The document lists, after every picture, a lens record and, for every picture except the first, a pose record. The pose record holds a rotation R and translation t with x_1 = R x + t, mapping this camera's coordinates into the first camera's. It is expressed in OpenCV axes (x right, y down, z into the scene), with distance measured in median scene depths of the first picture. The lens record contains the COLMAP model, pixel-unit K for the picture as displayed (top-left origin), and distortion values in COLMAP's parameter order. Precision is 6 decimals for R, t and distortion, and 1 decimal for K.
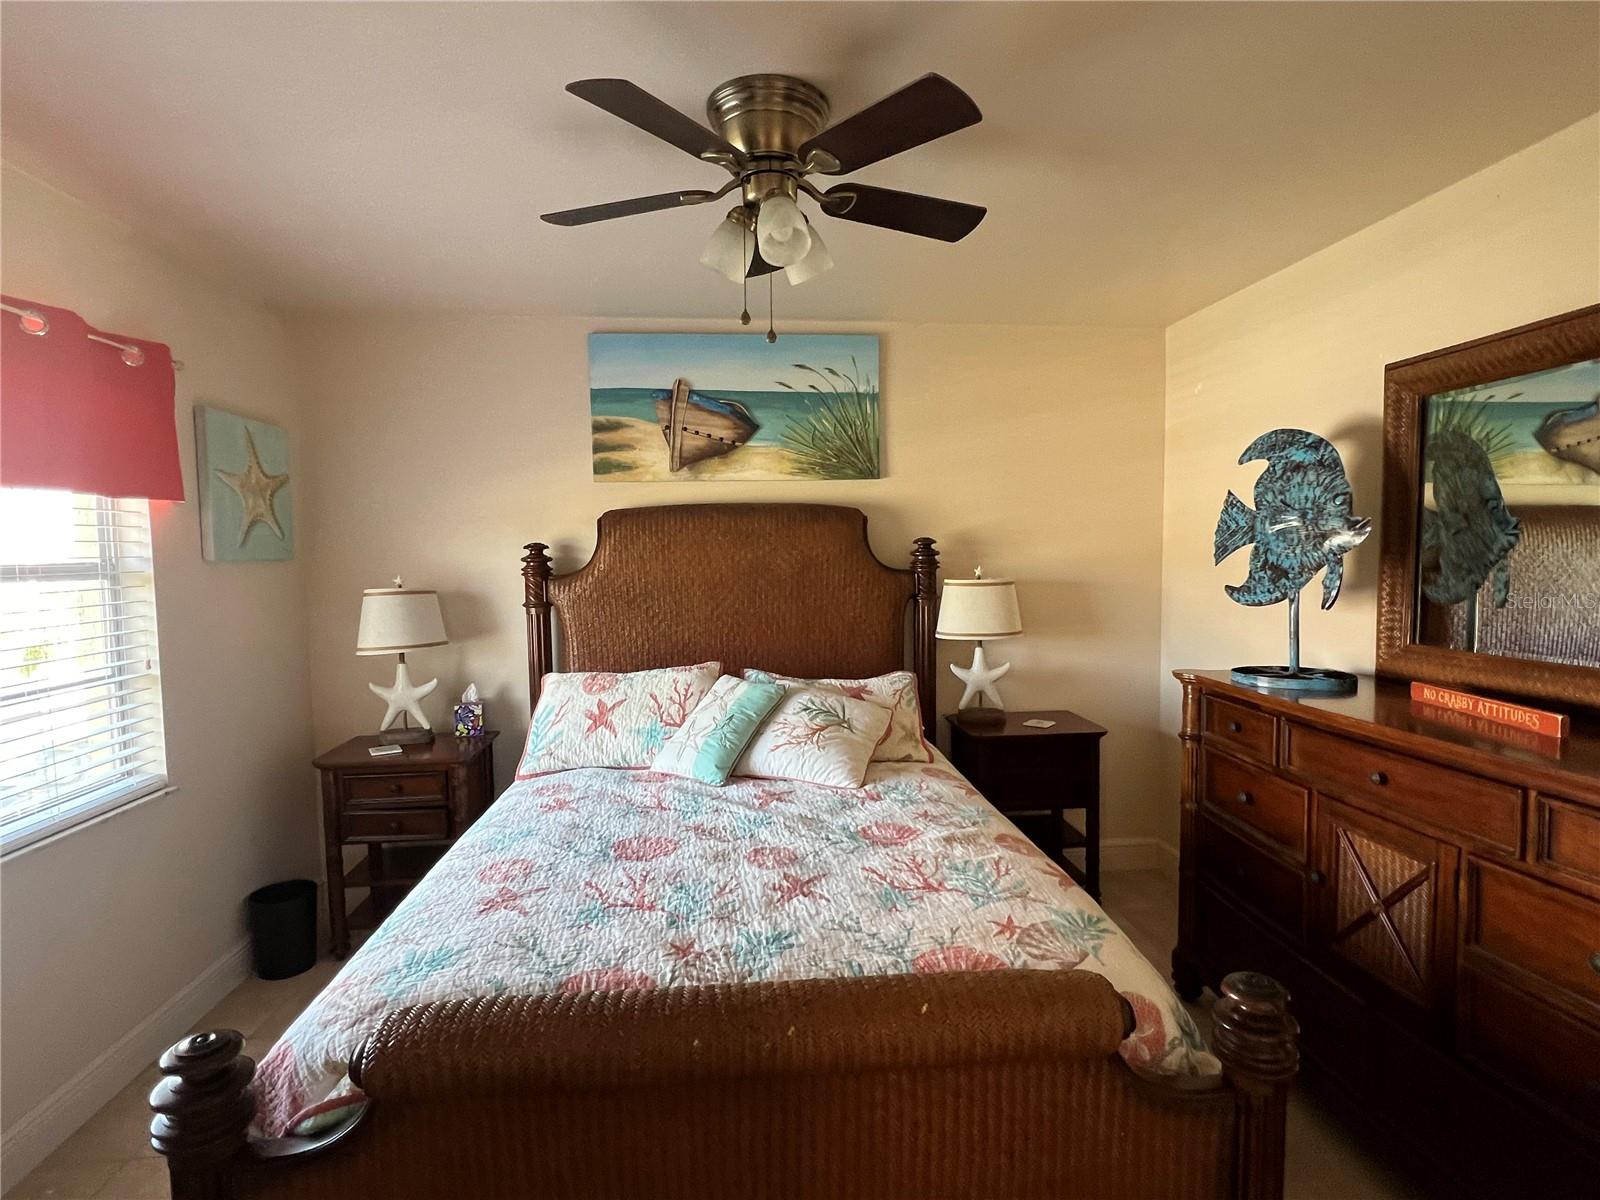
lens RADIAL K [[802.4, 0, 803.8], [0, 802.4, 600.1], [0, 0, 1]] dist [-0.004367, -0.000225]
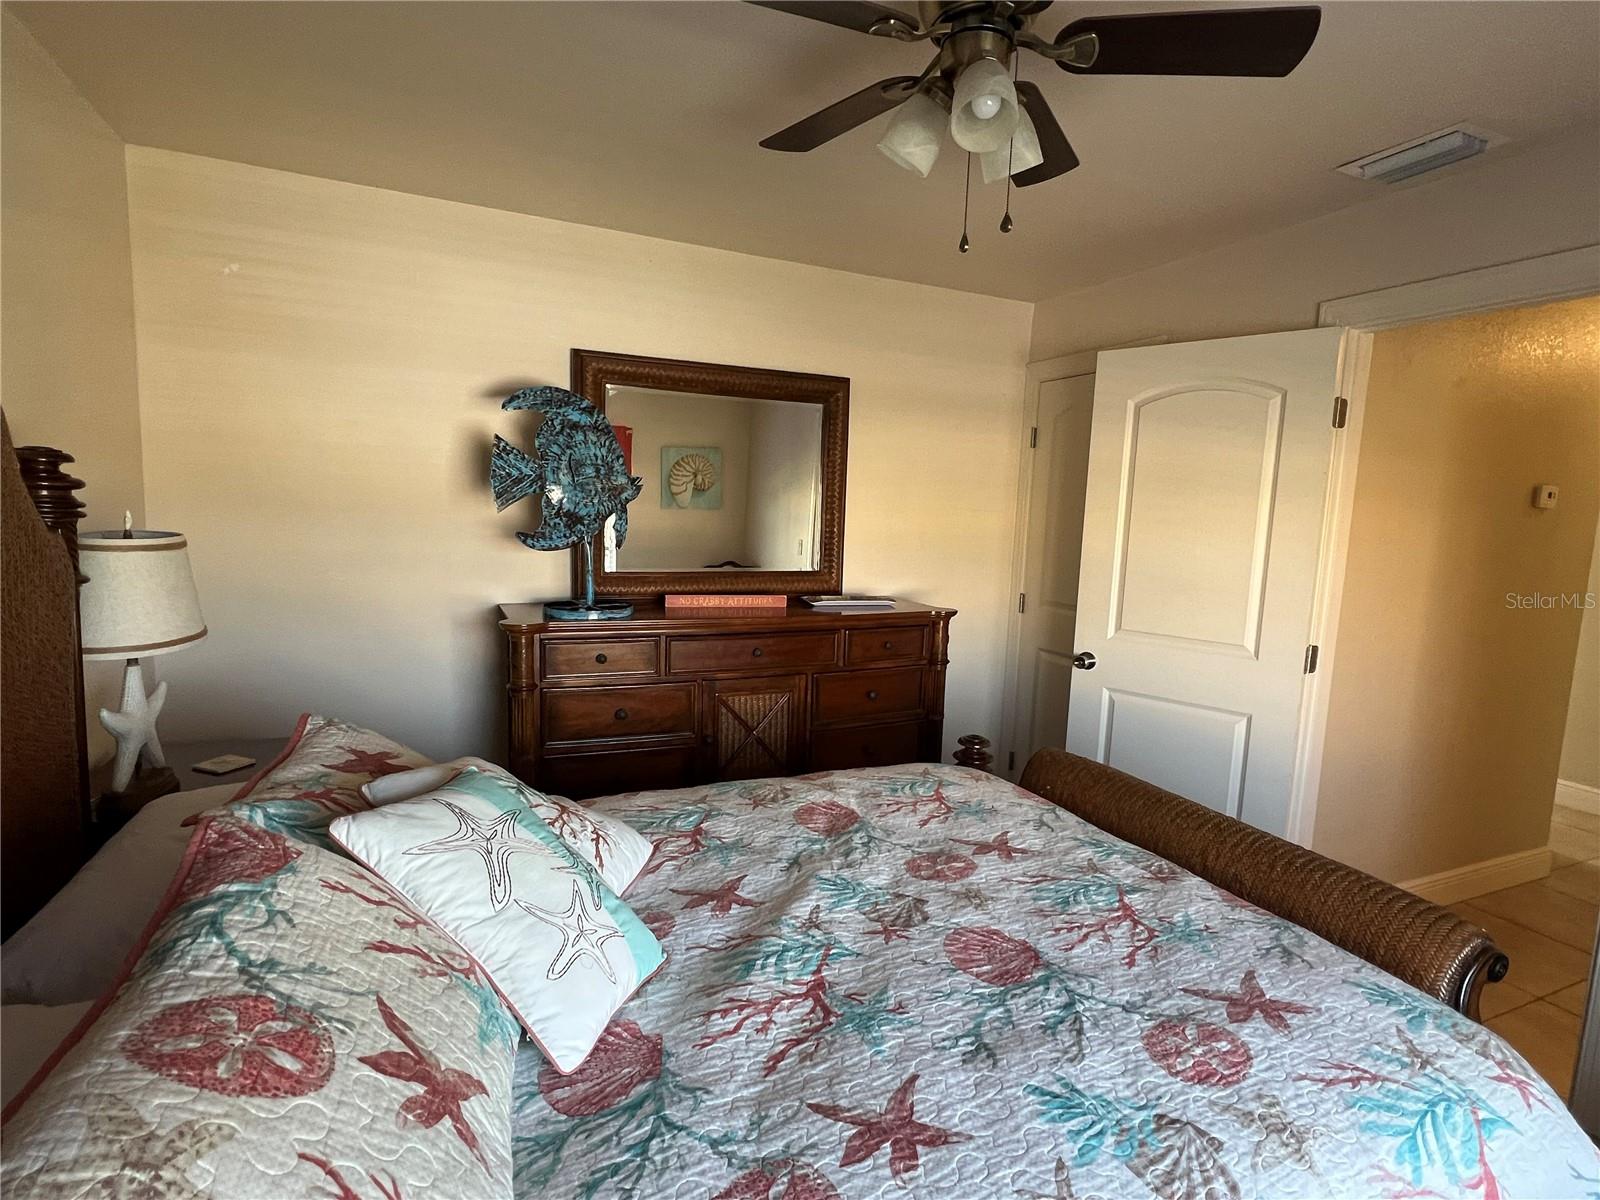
lens RADIAL K [[802.4, 0, 805.1], [0, 802.4, 599.3], [0, 0, 1]] dist [-0.004367, -0.000225]
pose [[-0.311921, -0.114532, 0.943180, -0.651559], [0.021910, 0.991577, 0.127655, -0.066251], [-0.949855, 0.060484, -0.306784, 1.162693]]
